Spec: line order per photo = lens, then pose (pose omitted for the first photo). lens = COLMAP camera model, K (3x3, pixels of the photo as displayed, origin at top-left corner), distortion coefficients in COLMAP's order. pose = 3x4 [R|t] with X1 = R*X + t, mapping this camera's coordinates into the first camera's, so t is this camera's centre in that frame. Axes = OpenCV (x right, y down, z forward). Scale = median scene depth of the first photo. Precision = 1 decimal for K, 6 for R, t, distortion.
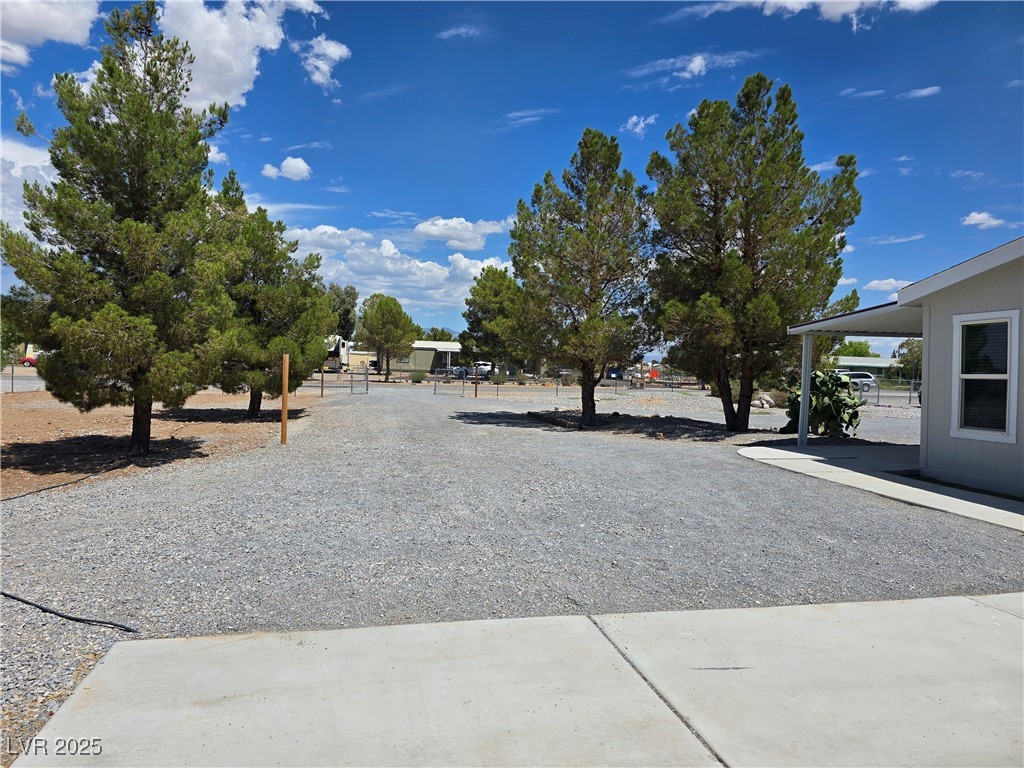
lens RADIAL K [[689.2, 0, 494.9], [0, 689.2, 373.3], [0, 0, 1]] dist [0.068994, -0.076583]
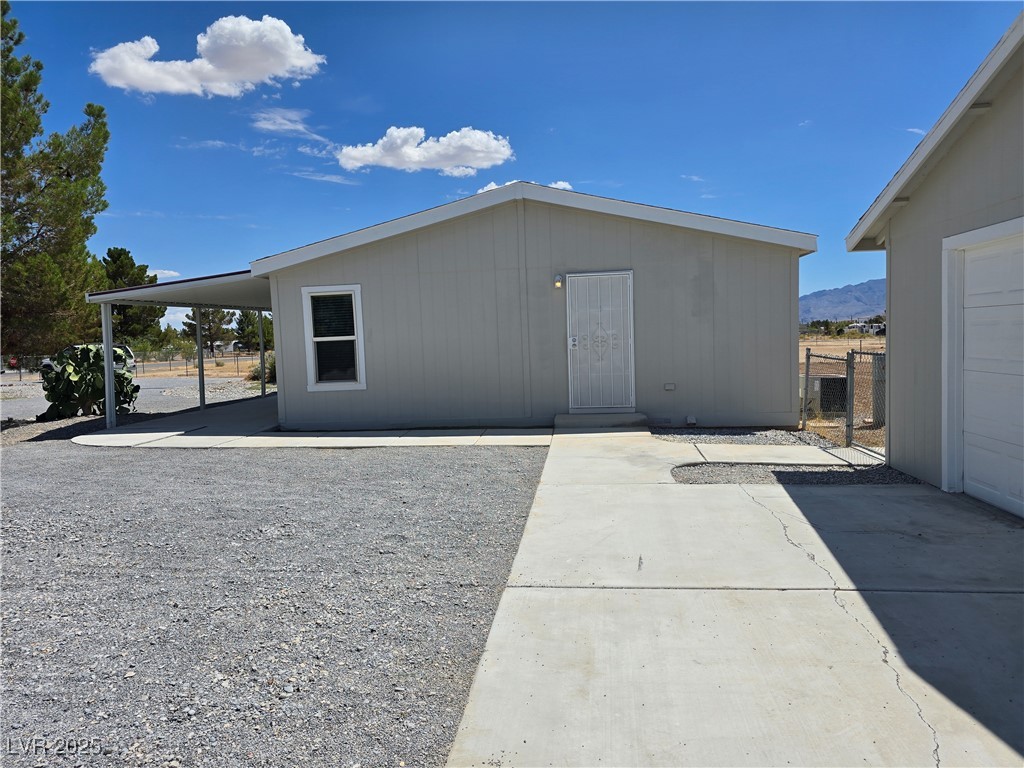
lens RADIAL K [[693.8, 0, 515.8], [0, 693.8, 372.5], [0, 0, 1]] dist [0.079364, -0.095889]
pose [[0.304049, -0.085152, 0.948843, -0.231330], [0.050848, 0.996028, 0.073093, -0.005841], [-0.951298, 0.026023, 0.307171, 0.206984]]
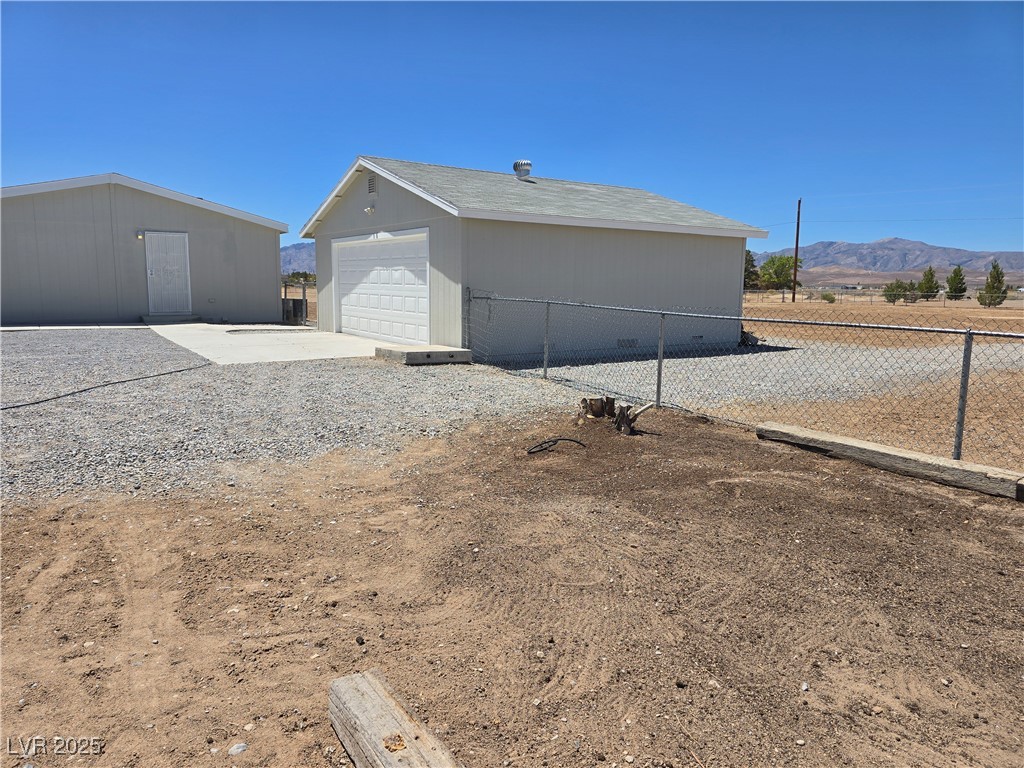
lens RADIAL K [[677.1, 0, 498.2], [0, 677.1, 357.0], [0, 0, 1]] dist [0.070719, -0.069560]
pose [[-0.370903, -0.134334, 0.918904, -0.888539], [-0.001744, 0.989582, 0.143963, -0.009400], [-0.928670, 0.051794, -0.367273, 0.258282]]
